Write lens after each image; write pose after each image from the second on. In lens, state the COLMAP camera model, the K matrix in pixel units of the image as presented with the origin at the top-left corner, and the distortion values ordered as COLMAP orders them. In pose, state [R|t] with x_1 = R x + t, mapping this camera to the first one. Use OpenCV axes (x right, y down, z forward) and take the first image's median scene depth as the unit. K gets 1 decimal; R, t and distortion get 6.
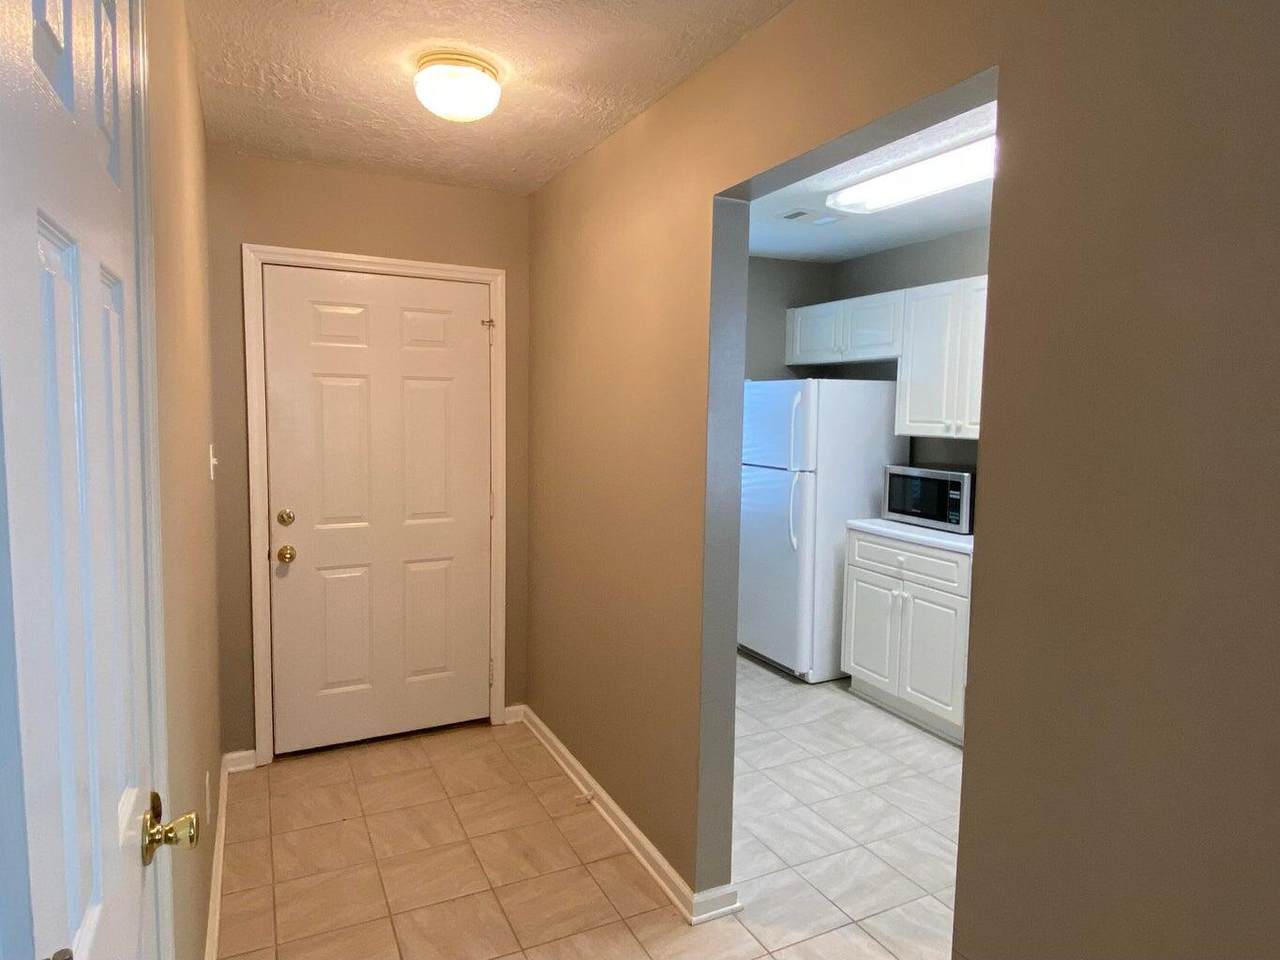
lens RADIAL K [[800.3, 0, 605.7], [0, 800.3, 470.1], [0, 0, 1]] dist [0.017053, -0.000613]
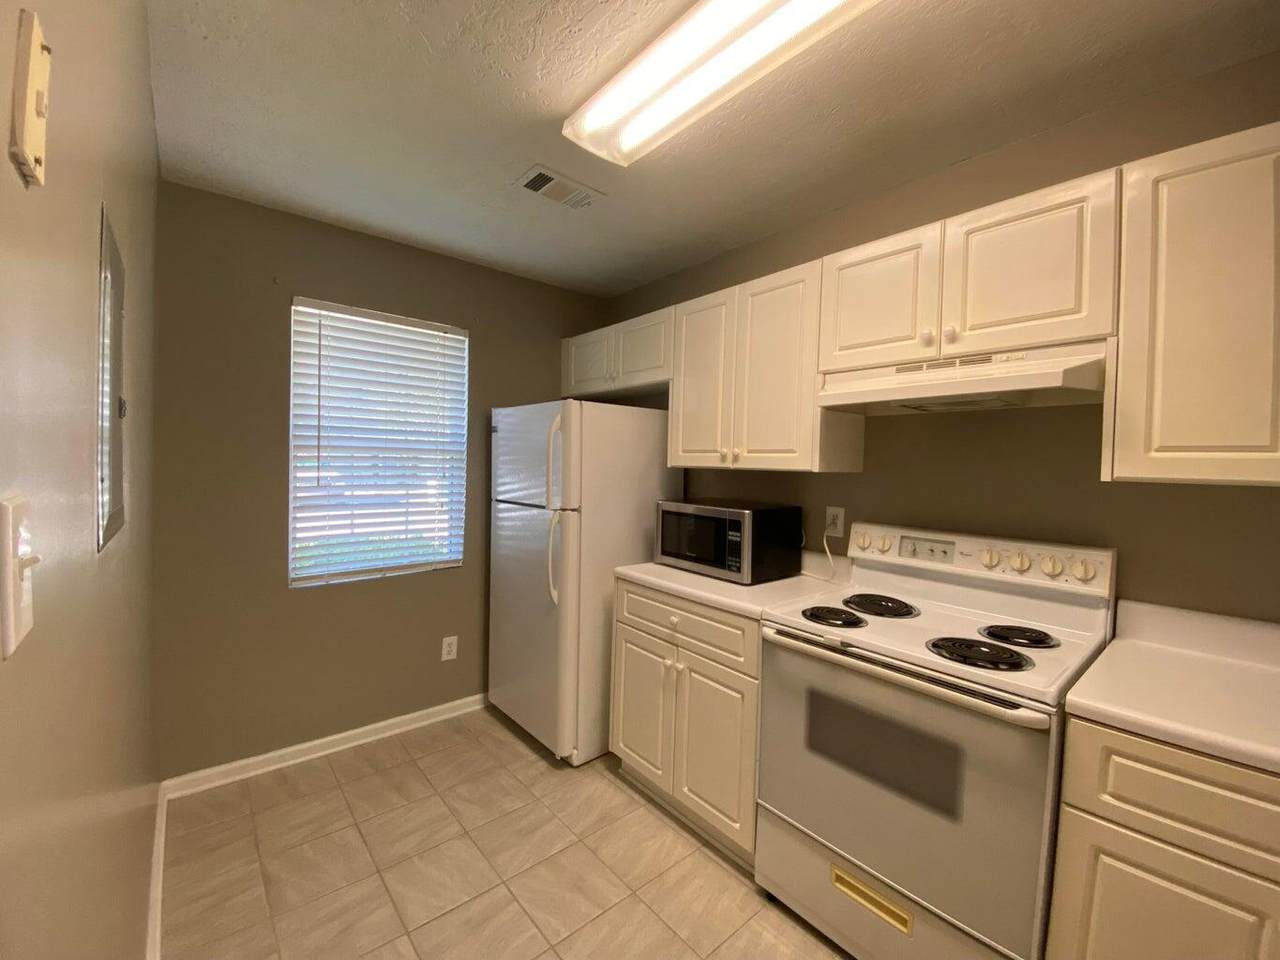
lens RADIAL K [[514.0, 0, 640.0], [0, 514.0, 480.0], [0, 0, 1]] dist [-0.040789, 0.000003]
pose [[0.963767, -0.001783, 0.266741, 0.185395], [0.013426, 0.999034, -0.041833, -0.005999], [-0.266409, 0.043899, 0.962860, 0.476531]]
